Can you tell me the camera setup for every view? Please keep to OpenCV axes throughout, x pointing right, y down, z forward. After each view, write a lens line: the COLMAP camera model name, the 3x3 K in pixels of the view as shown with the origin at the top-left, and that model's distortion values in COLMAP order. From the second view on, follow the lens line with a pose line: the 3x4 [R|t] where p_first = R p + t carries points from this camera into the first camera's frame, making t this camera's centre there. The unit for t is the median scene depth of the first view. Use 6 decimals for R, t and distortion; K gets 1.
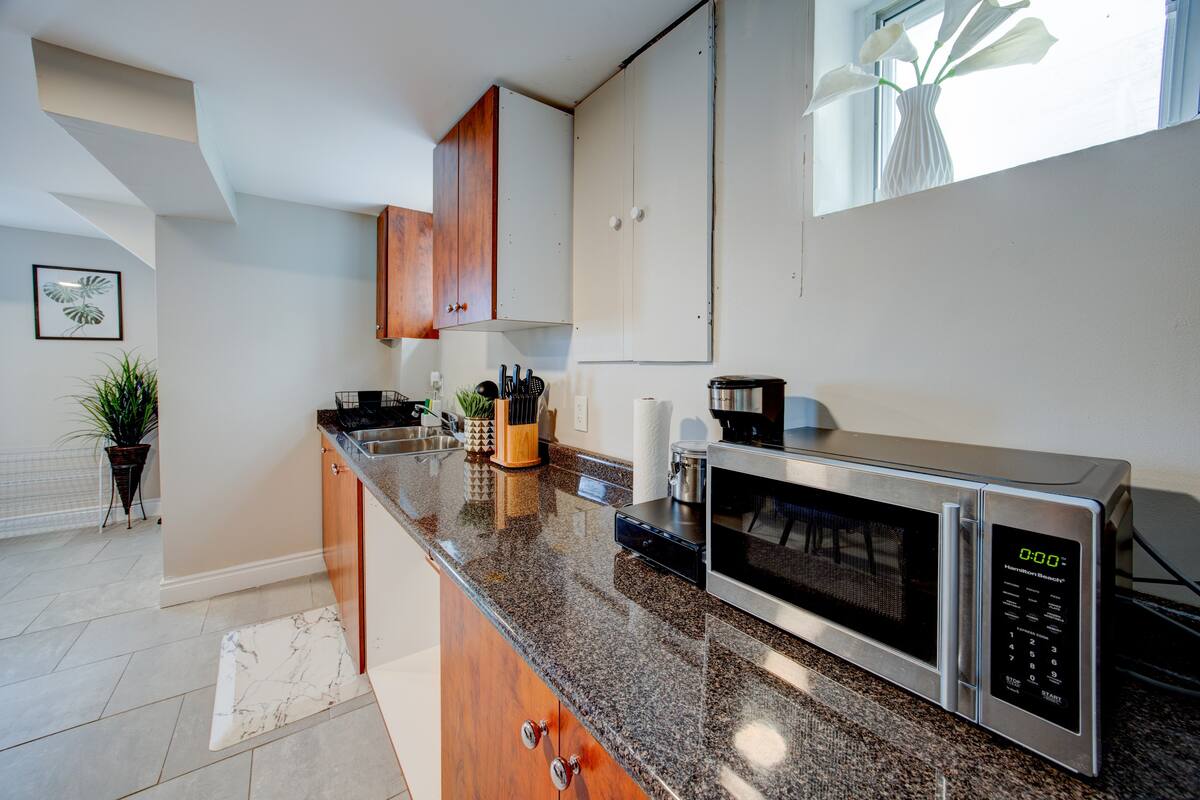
lens RADIAL K [[460.6, 0, 602.0], [0, 460.6, 370.9], [0, 0, 1]] dist [-0.000745, 0.000099]
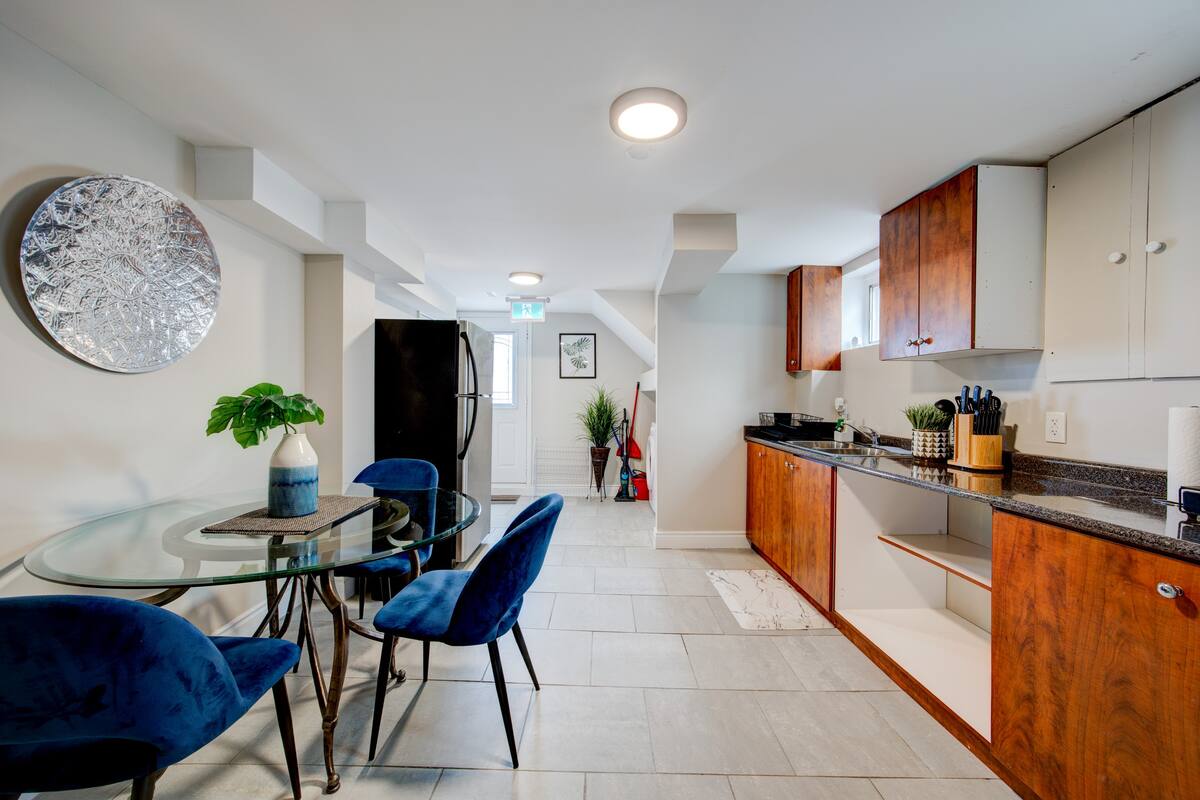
lens RADIAL K [[461.5, 0, 608.3], [0, 461.5, 402.5], [0, 0, 1]] dist [-0.037243, 0.018955]
pose [[0.828378, 0.008075, -0.560111, -0.226437], [-0.014950, 0.999859, -0.007694, 0.037912], [0.559970, 0.014747, 0.828382, -0.371891]]
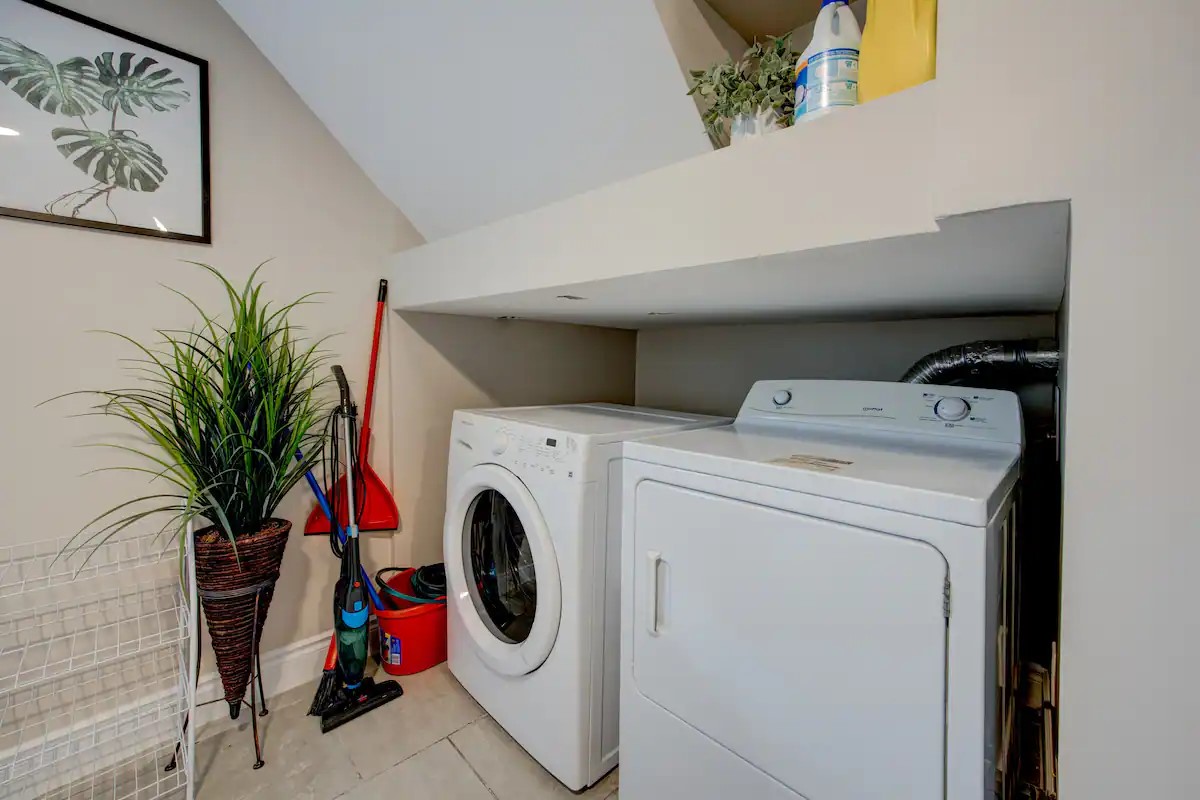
lens RADIAL K [[473.8, 0, 600.9], [0, 473.8, 360.0], [0, 0, 1]] dist [-0.000523, 0.000185]
pose [[0.987262, 0.004459, 0.159042, -1.194112], [-0.002992, 0.999951, -0.009465, 0.047052], [-0.159077, 0.008869, 0.987226, 0.860594]]
